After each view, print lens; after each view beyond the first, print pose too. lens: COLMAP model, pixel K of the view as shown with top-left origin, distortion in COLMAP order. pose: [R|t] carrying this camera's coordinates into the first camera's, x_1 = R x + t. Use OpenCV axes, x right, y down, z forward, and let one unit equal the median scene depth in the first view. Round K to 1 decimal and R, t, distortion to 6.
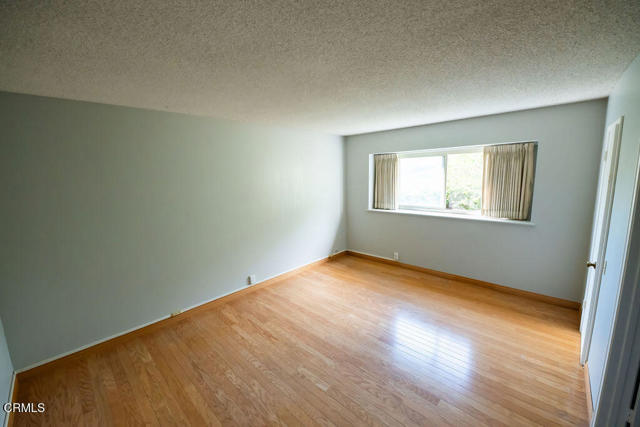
lens RADIAL K [[257.4, 0, 319.6], [0, 257.4, 212.7], [0, 0, 1]] dist [-0.024362, -0.000453]
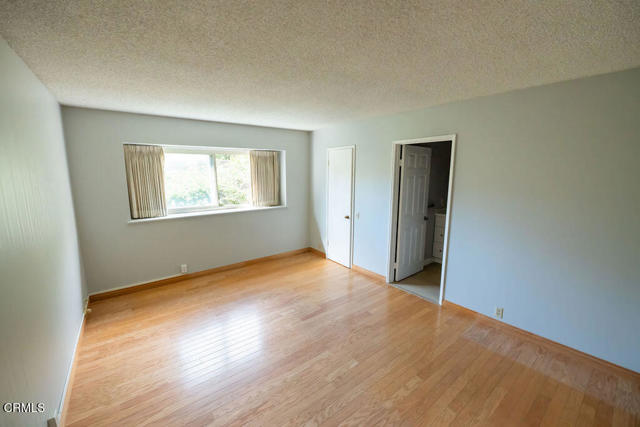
lens RADIAL K [[257.4, 0, 320.1], [0, 257.4, 214.0], [0, 0, 1]] dist [-0.024362, -0.000453]
pose [[0.138348, -0.131698, 0.981588, -0.514009], [0.145957, 0.983008, 0.111317, -0.041630], [-0.979570, 0.127869, 0.155220, 0.466166]]
